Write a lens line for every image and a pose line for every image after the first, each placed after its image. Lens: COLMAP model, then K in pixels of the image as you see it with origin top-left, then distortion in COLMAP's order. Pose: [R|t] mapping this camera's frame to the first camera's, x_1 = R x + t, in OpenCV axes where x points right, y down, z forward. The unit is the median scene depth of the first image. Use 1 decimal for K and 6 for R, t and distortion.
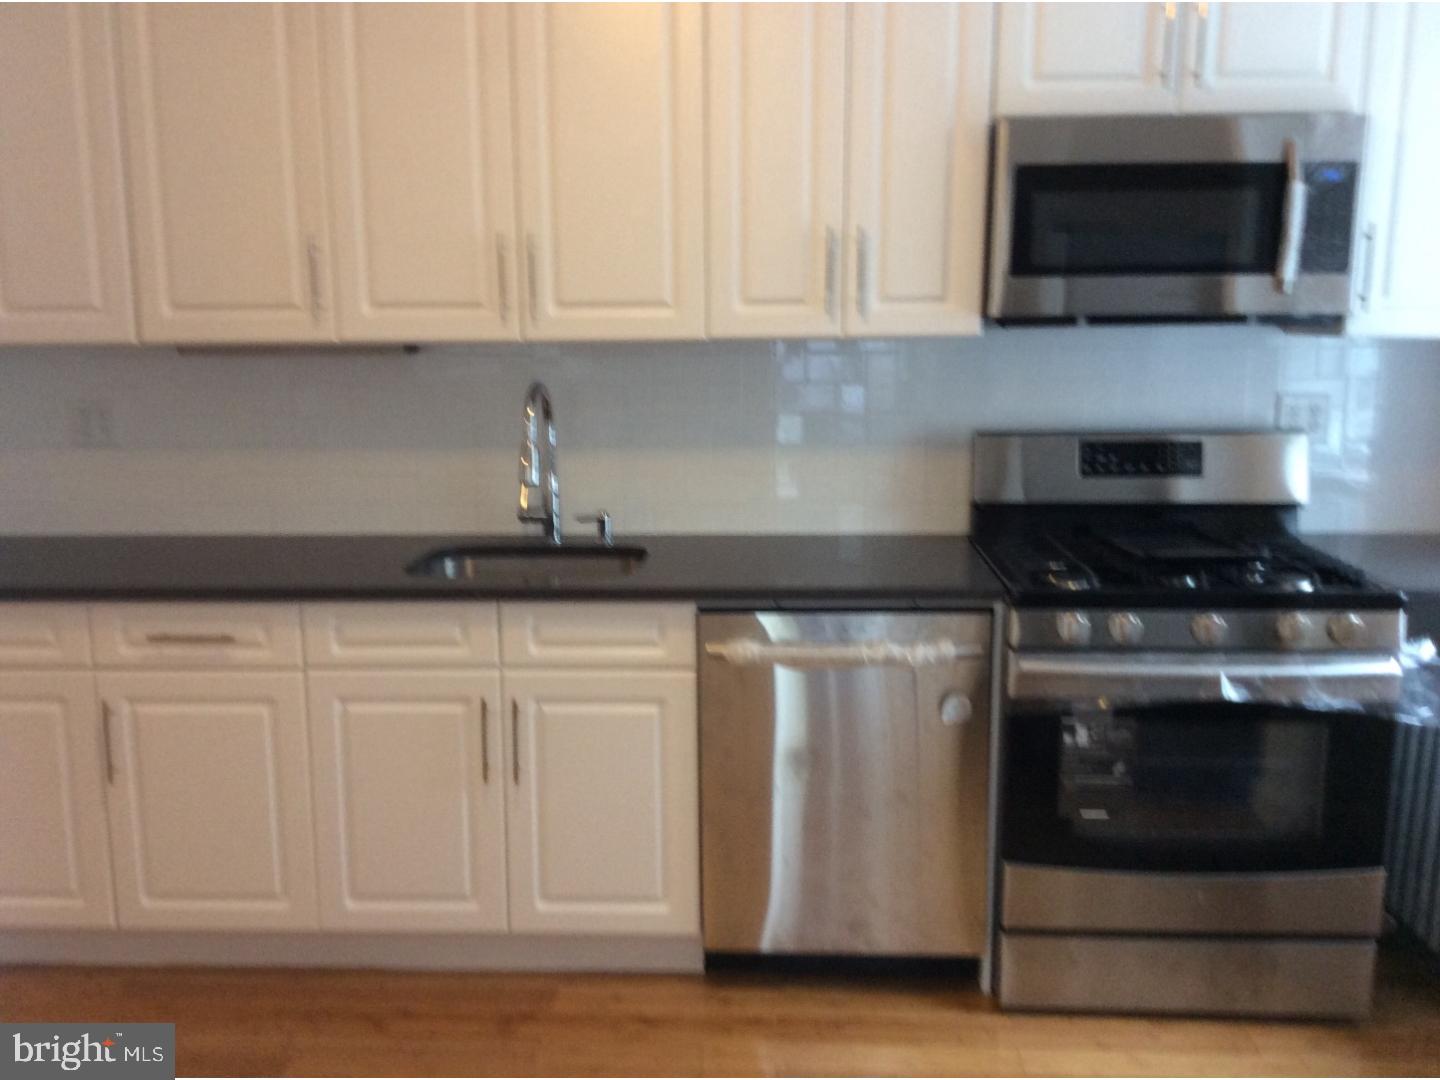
lens RADIAL K [[1308.2, 0, 720.0], [0, 1308.2, 540.0], [0, 0, 1]] dist [0.135482, -0.241318]
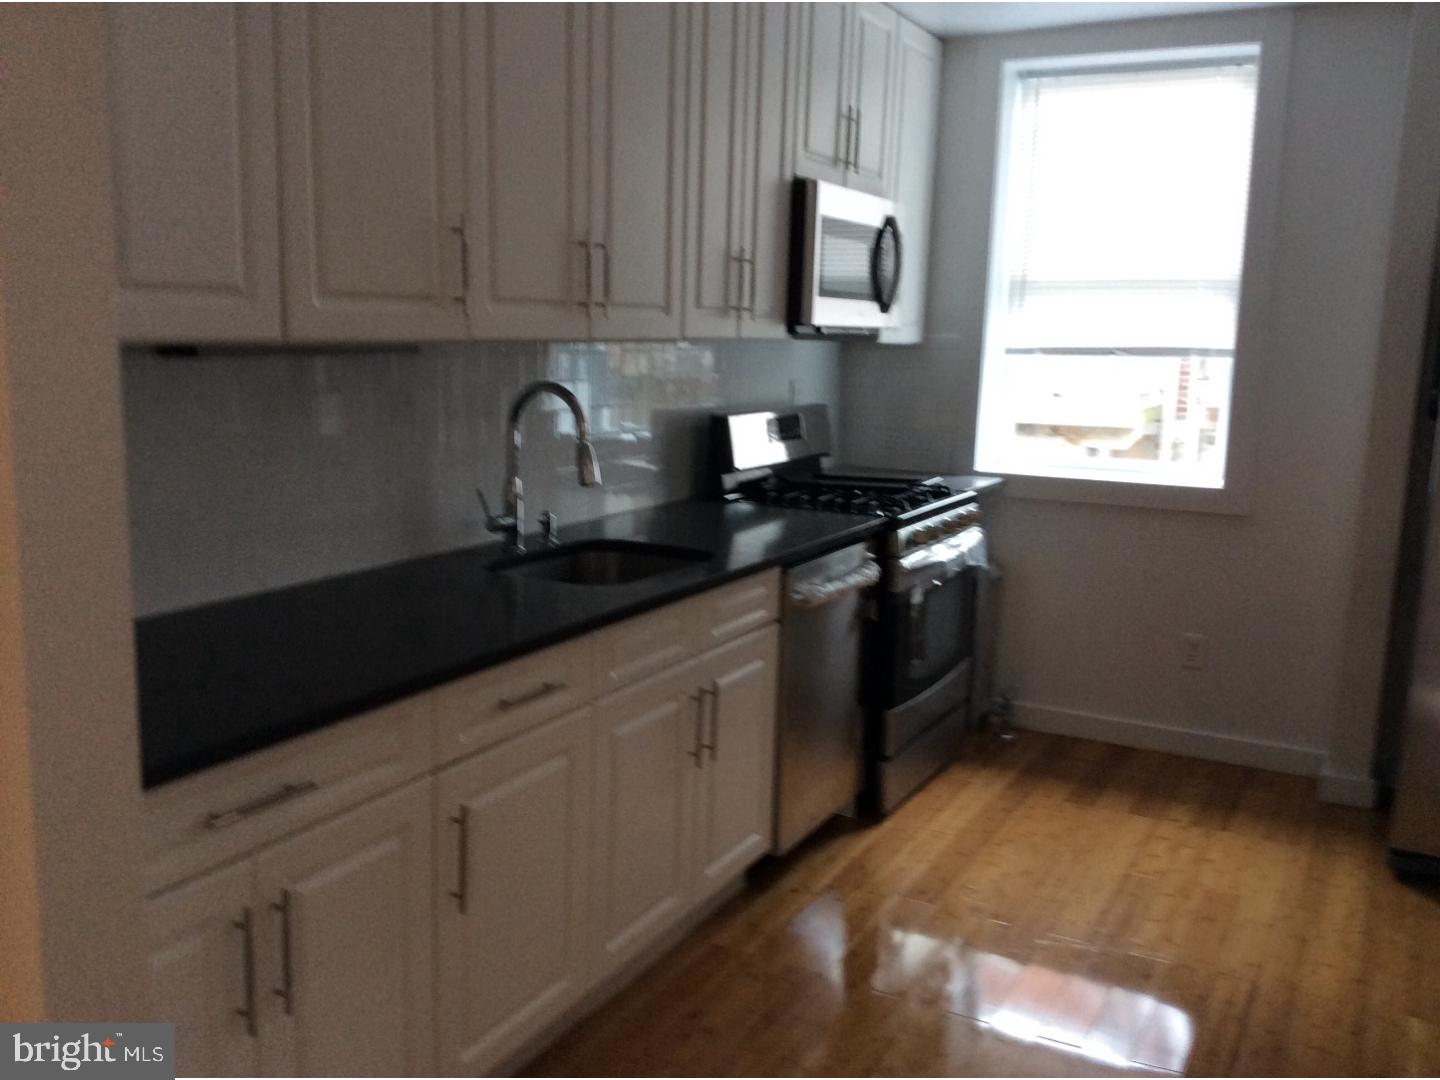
lens RADIAL K [[1322.6, 0, 720.0], [0, 1322.6, 540.0], [0, 0, 1]] dist [0.138130, -0.271951]
pose [[0.405886, -0.129501, 0.904702, -1.014251], [0.124958, 0.988477, 0.085432, -0.074919], [-0.905341, 0.078374, 0.417391, 0.495755]]
